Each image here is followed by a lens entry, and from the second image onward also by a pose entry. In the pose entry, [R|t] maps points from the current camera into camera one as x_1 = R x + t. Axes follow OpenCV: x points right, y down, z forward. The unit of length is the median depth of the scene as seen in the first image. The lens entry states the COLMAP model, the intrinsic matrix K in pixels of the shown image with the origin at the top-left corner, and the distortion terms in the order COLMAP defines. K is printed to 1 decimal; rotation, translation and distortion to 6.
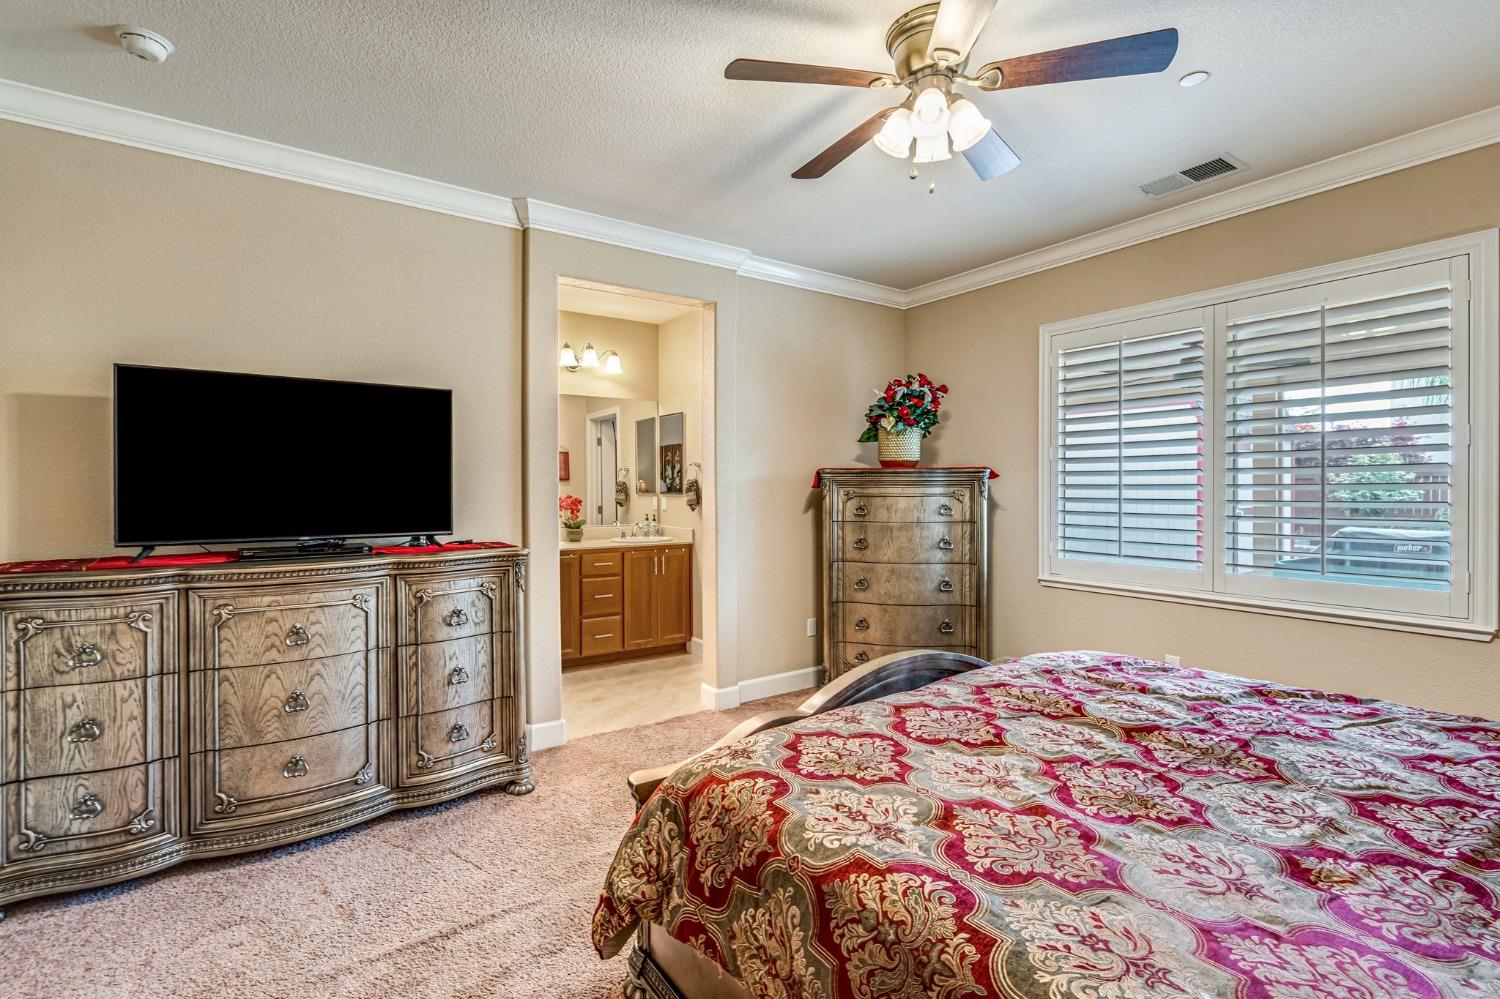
lens RADIAL K [[681.0, 0, 745.0], [0, 681.0, 496.8], [0, 0, 1]] dist [-0.000848, 0.000159]
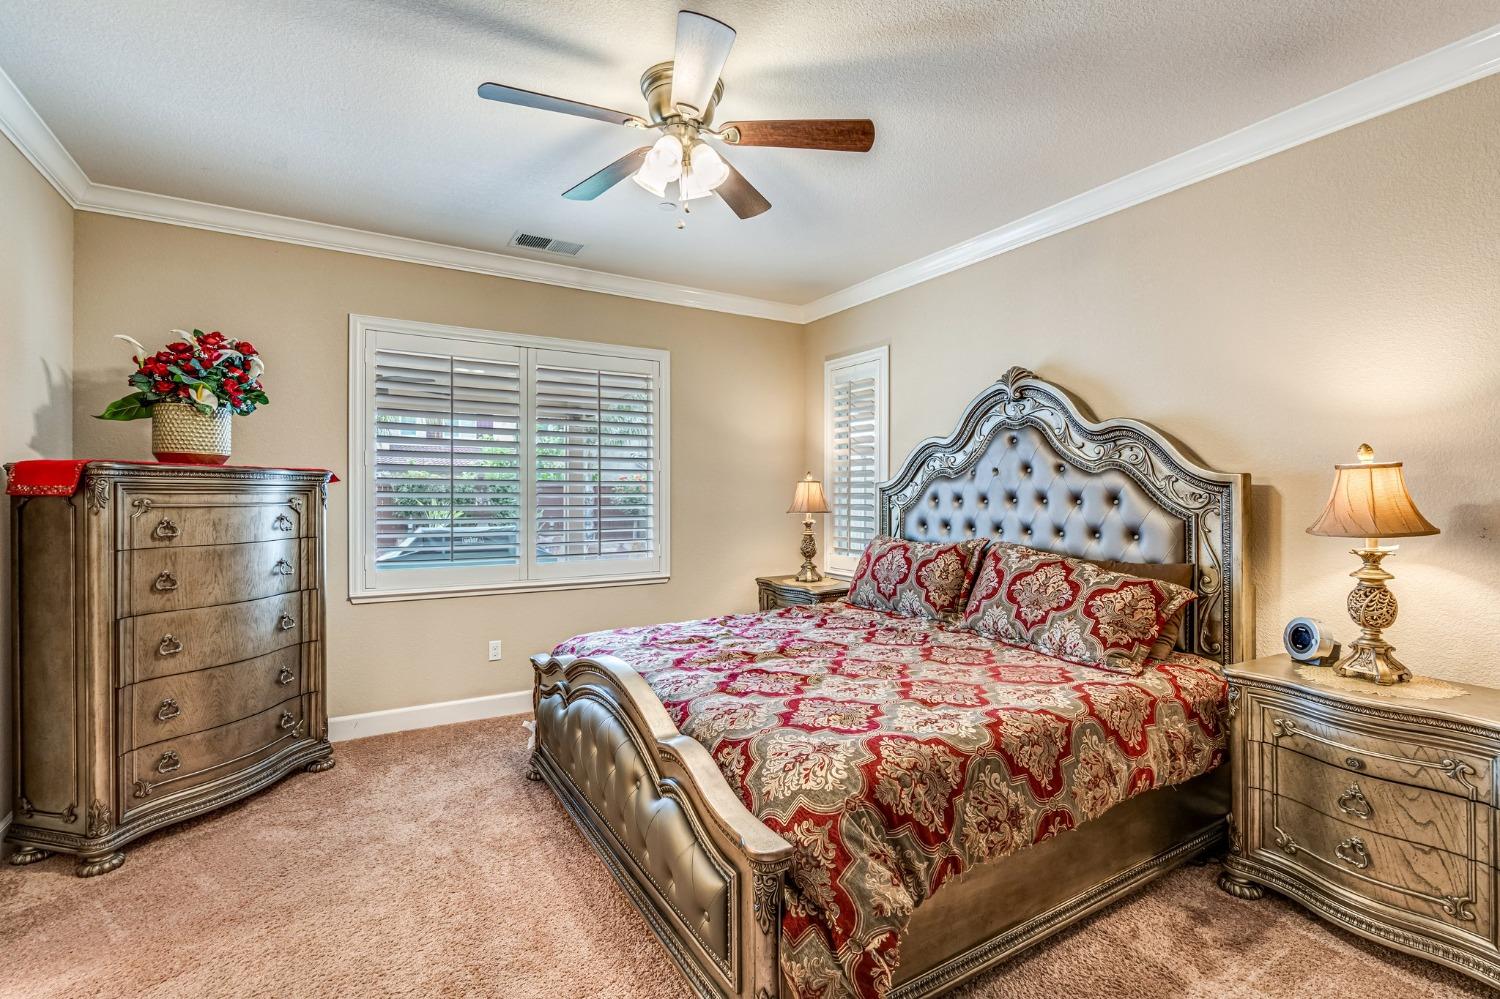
lens RADIAL K [[681.0, 0, 748.9], [0, 681.0, 499.1], [0, 0, 1]] dist [-0.000848, 0.000159]
pose [[0.049055, -0.001043, 0.998796, -1.113075], [0.008886, 0.999960, 0.000607, -0.010477], [-0.998757, 0.008846, 0.049062, 1.112637]]
